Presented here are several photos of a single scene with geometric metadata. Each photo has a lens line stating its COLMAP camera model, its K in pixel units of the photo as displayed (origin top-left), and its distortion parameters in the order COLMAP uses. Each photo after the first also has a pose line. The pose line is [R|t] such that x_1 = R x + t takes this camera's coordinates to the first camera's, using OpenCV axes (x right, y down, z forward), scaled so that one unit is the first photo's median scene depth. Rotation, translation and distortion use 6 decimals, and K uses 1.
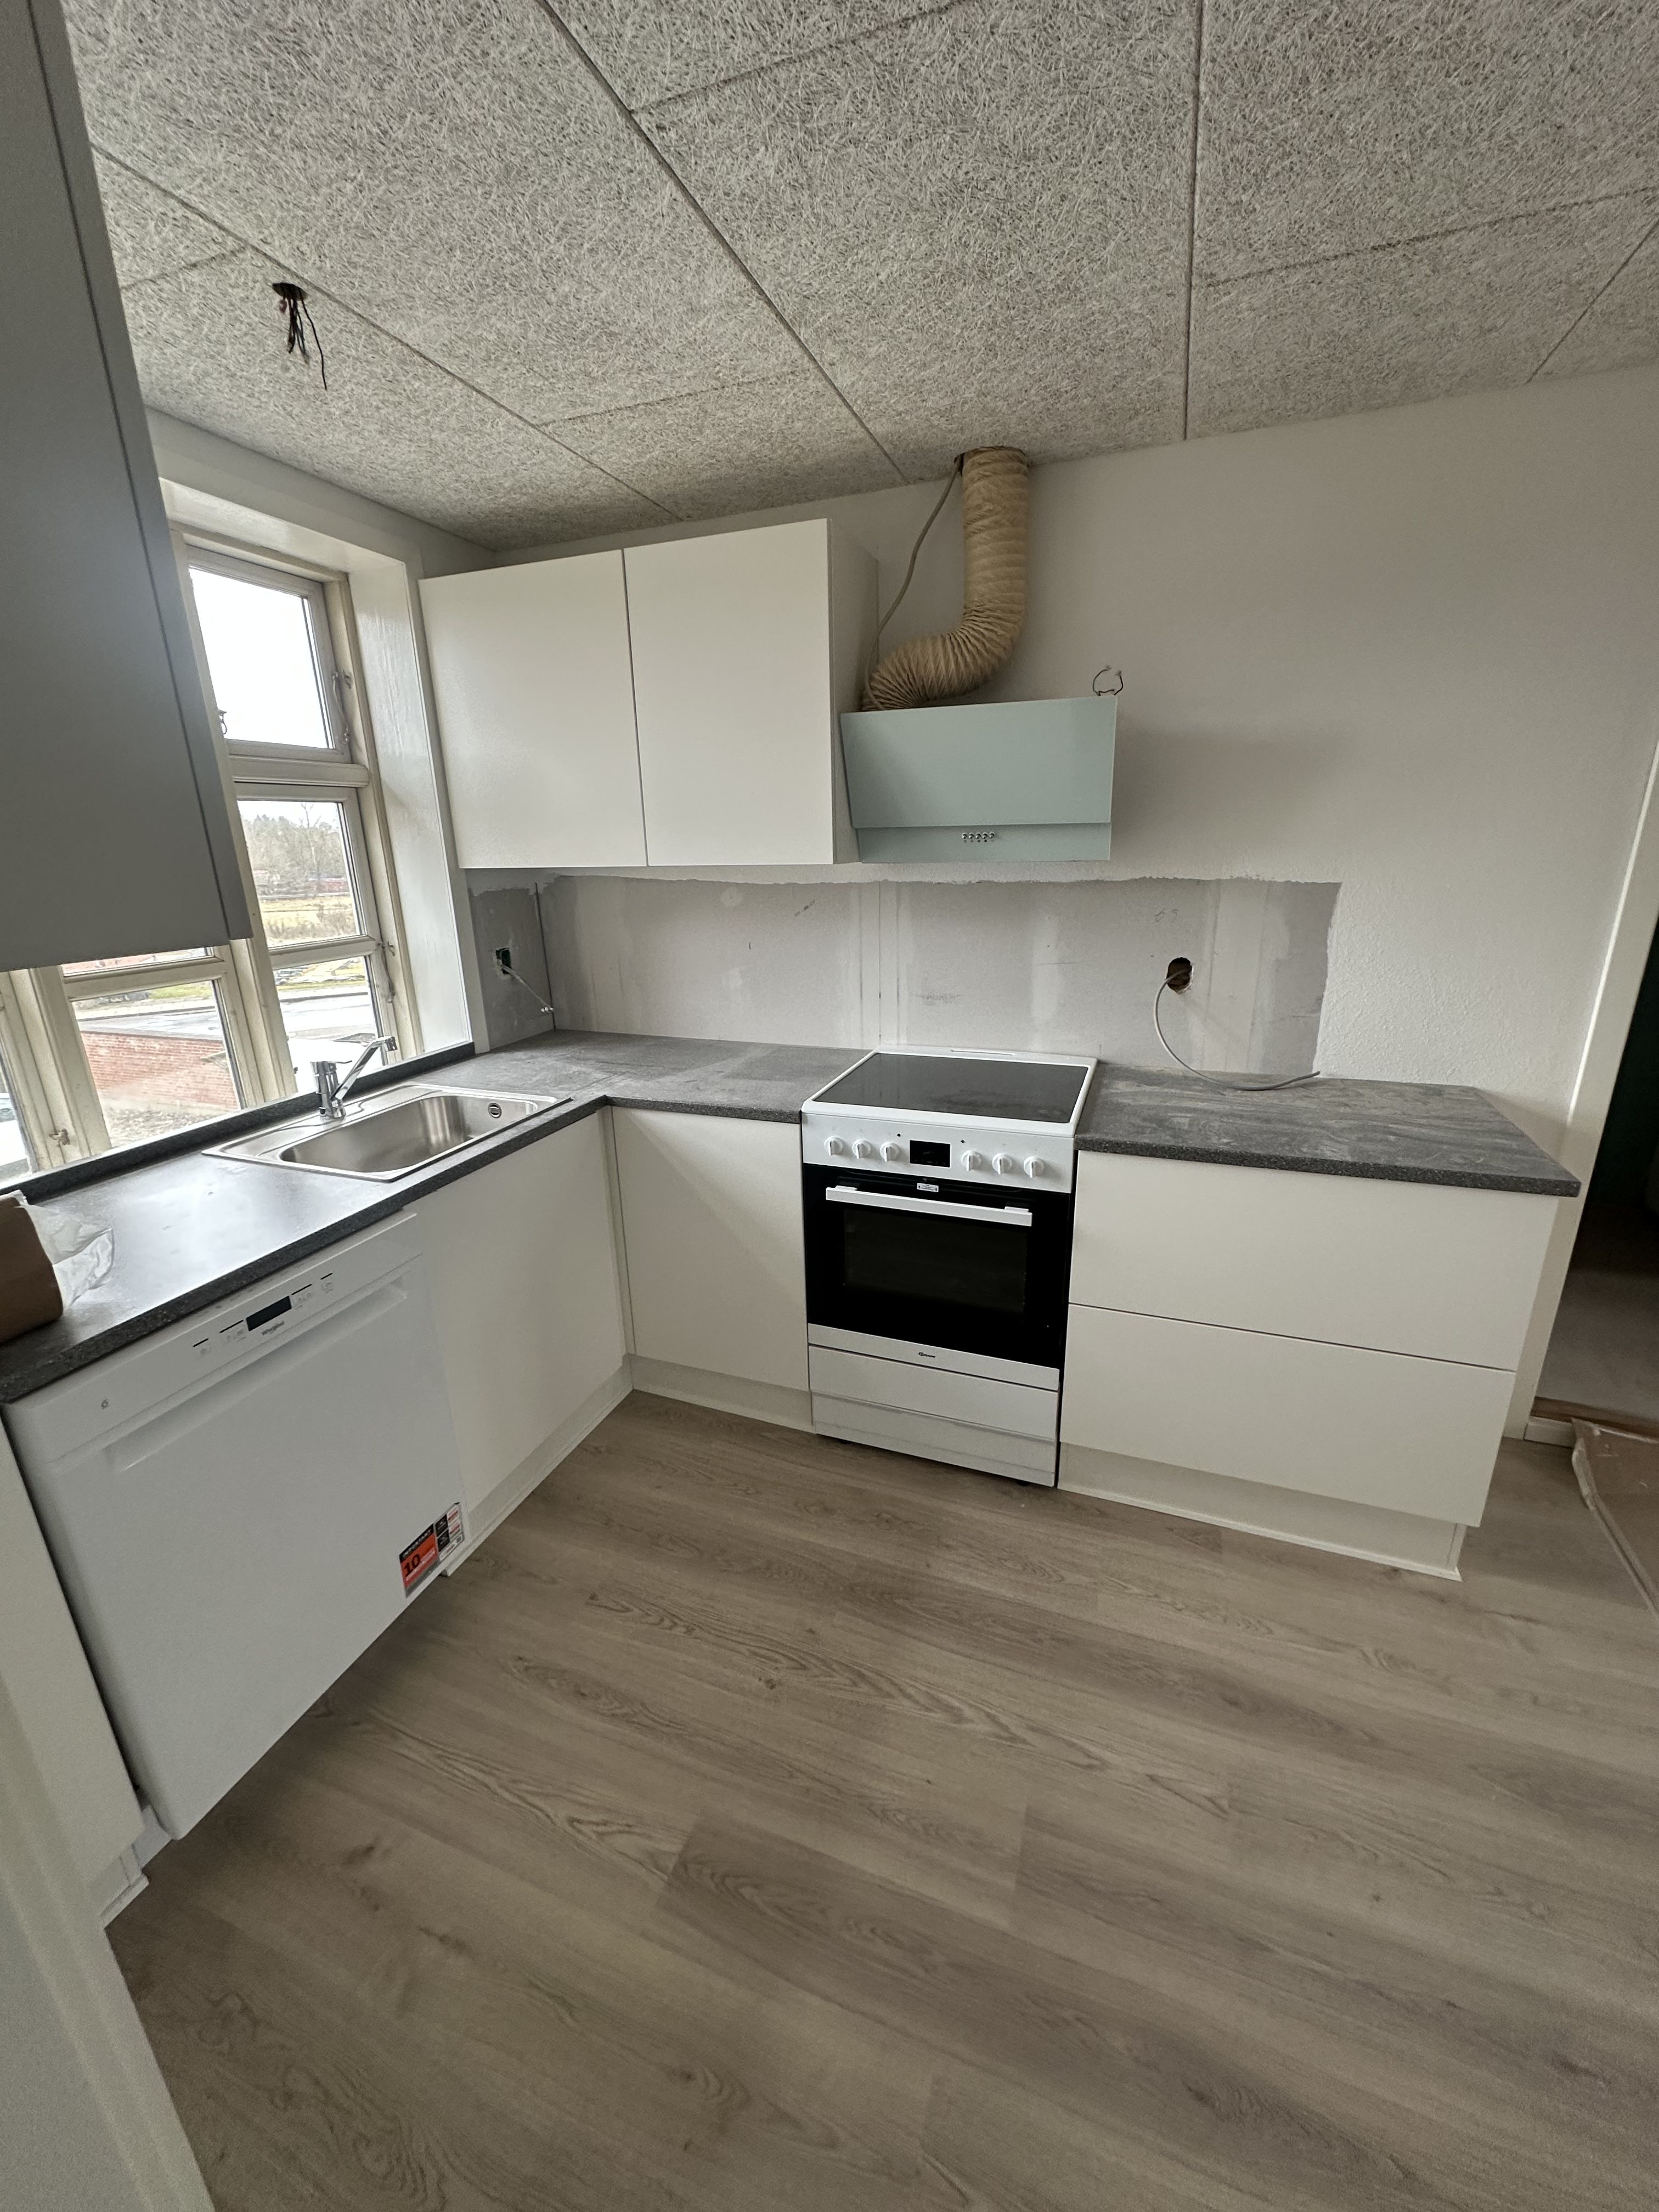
lens RADIAL K [[871.9, 0, 823.3], [0, 871.9, 1107.0], [0, 0, 1]] dist [-0.000889, 0.000801]
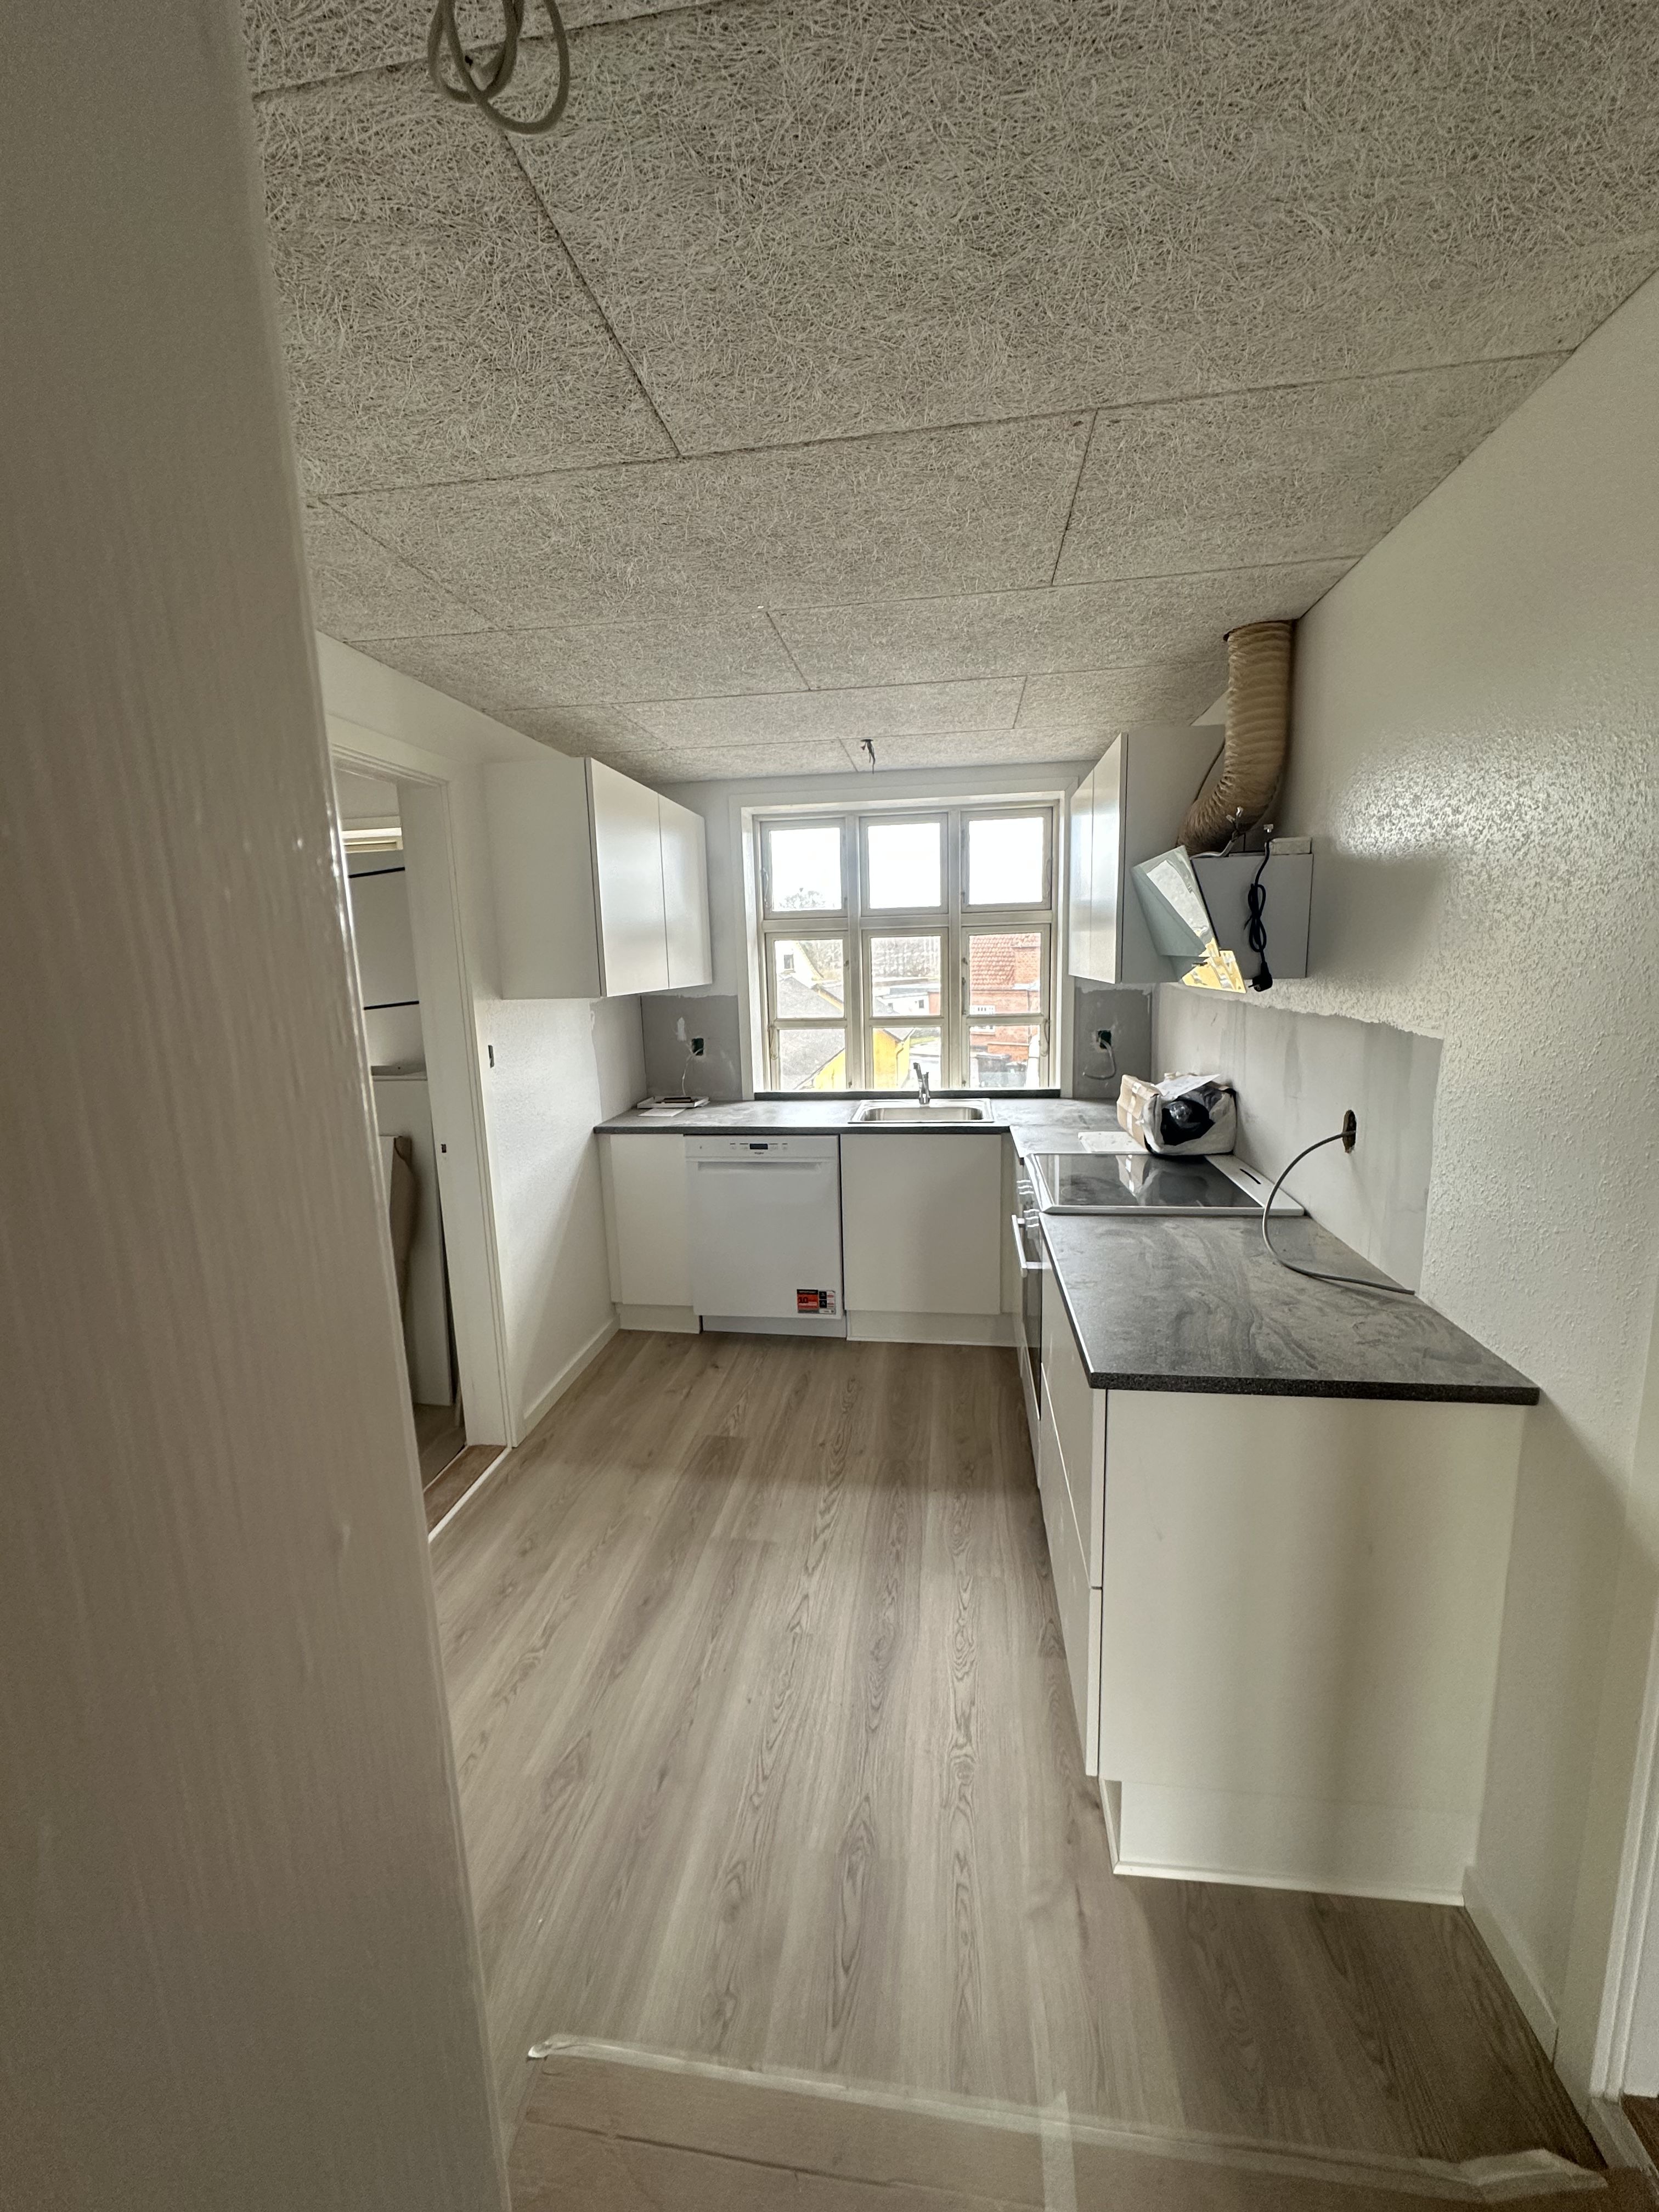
lens RADIAL K [[871.9, 0, 827.2], [0, 871.9, 1104.5], [0, 0, 1]] dist [-0.000889, 0.000801]
pose [[0.214739, 0.178277, -0.960263, 1.348610], [-0.264839, 0.956991, 0.118444, -0.174048], [0.940078, 0.228881, 0.252718, 0.381726]]
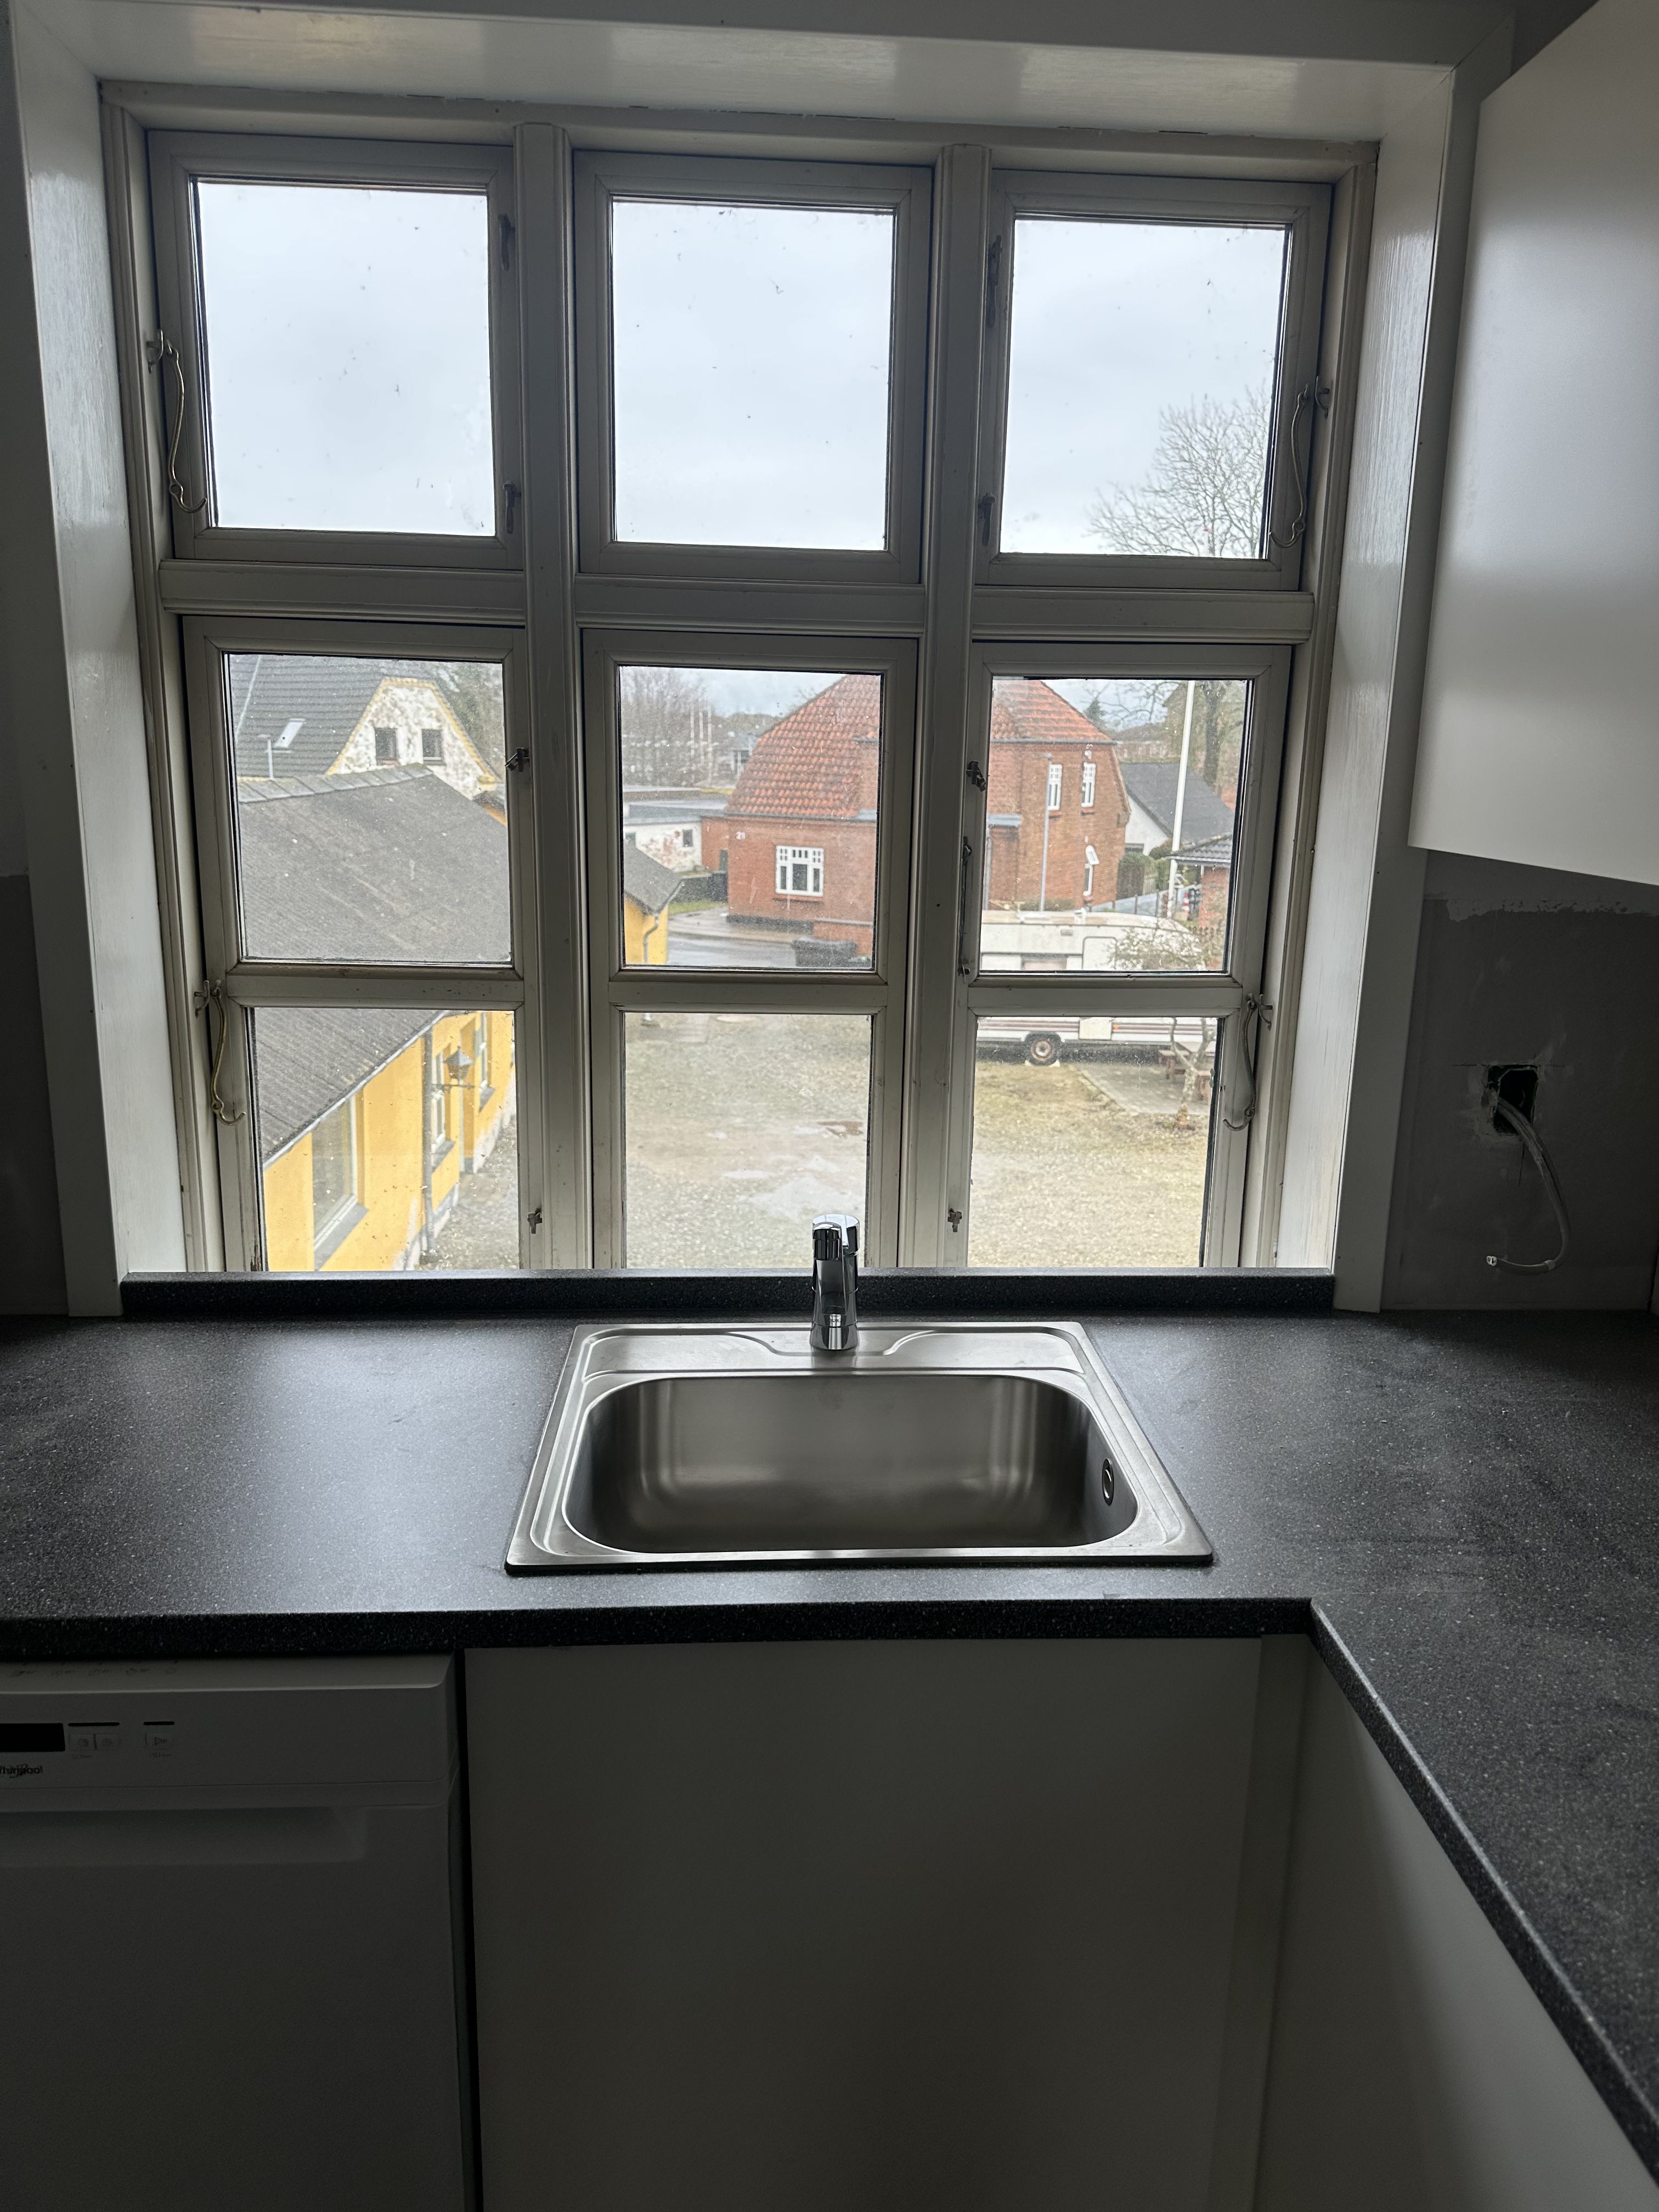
lens RADIAL K [[1568.4, 0, 834.3], [0, 1568.4, 1096.4], [0, 0, 1]] dist [0.024972, -0.025502]
pose [[0.403056, 0.228486, -0.886194, 0.162259], [-0.297167, 0.948537, 0.109403, -0.233515], [0.865585, 0.219252, 0.450212, 0.682030]]
